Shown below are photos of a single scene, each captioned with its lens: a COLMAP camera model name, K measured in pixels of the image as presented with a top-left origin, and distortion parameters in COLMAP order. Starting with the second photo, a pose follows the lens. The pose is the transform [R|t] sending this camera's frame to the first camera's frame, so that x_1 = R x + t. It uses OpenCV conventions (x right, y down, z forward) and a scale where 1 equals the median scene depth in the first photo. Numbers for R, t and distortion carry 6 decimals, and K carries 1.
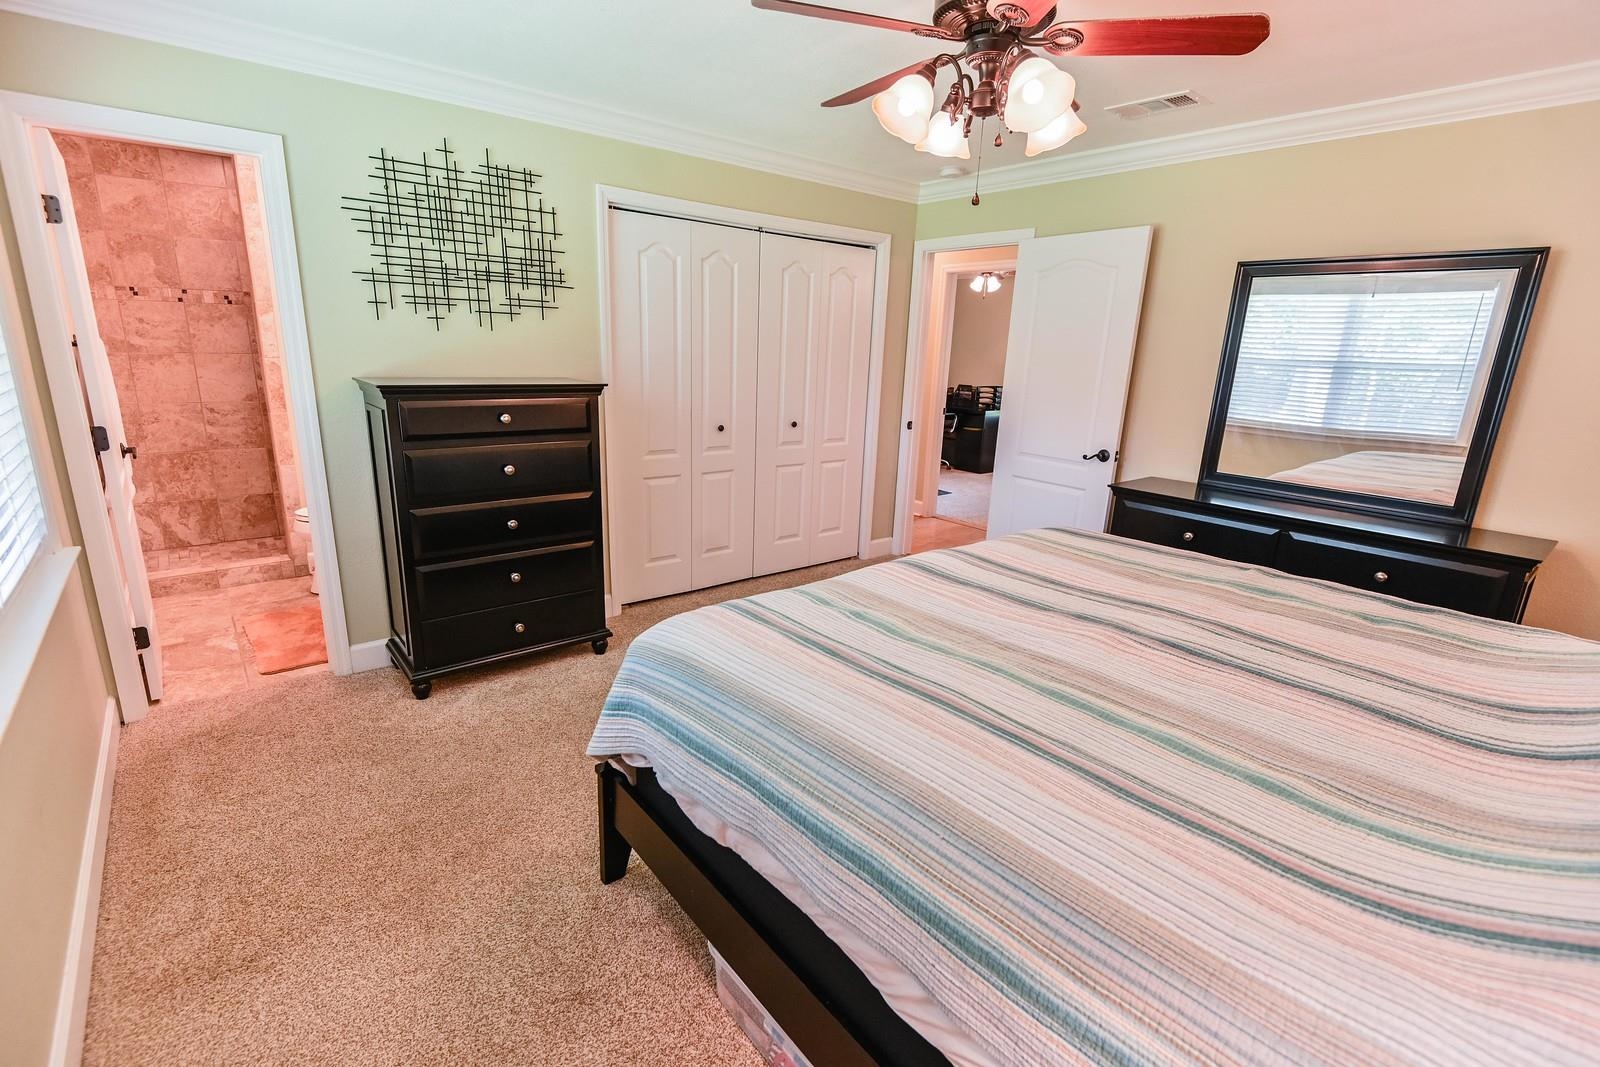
lens RADIAL K [[732.8, 0, 790.1], [0, 732.8, 538.8], [0, 0, 1]] dist [-0.000683, -0.003887]
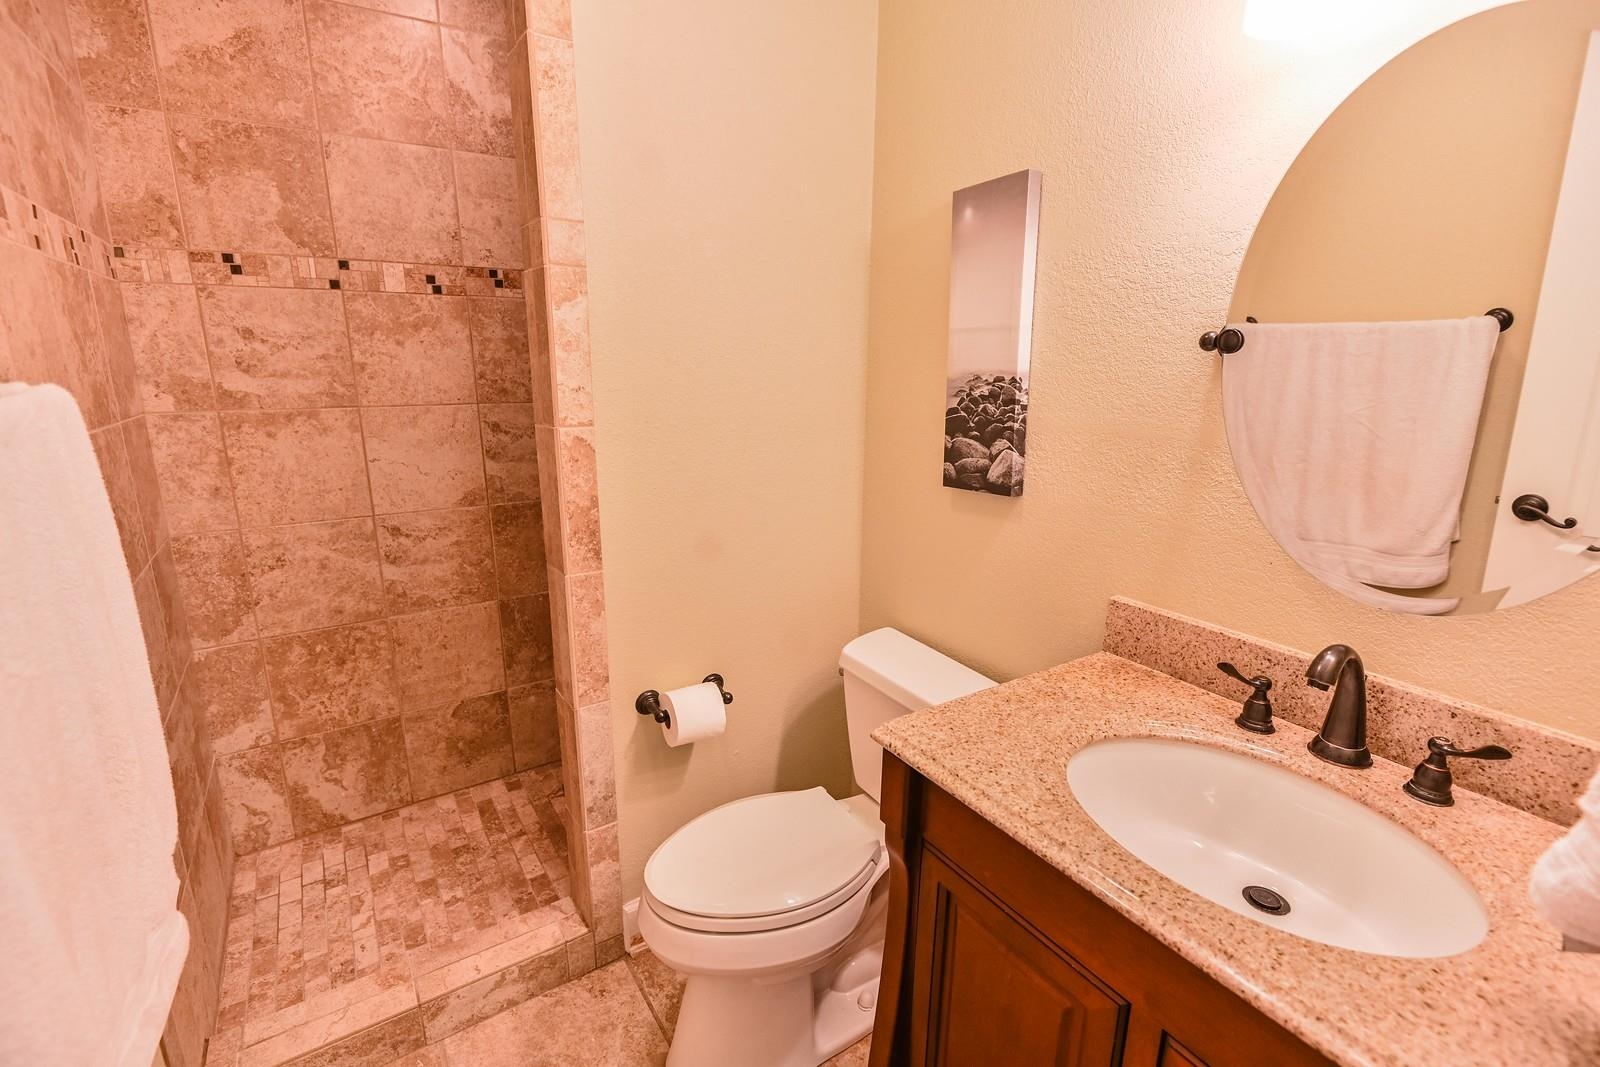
lens RADIAL K [[732.8, 0, 801.7], [0, 732.8, 538.5], [0, 0, 1]] dist [-0.000683, -0.003887]
pose [[0.993917, 0.001951, -0.110110, -0.505559], [-0.003998, 0.999823, -0.018378, -0.168239], [0.110055, 0.018706, 0.993749, 0.595337]]
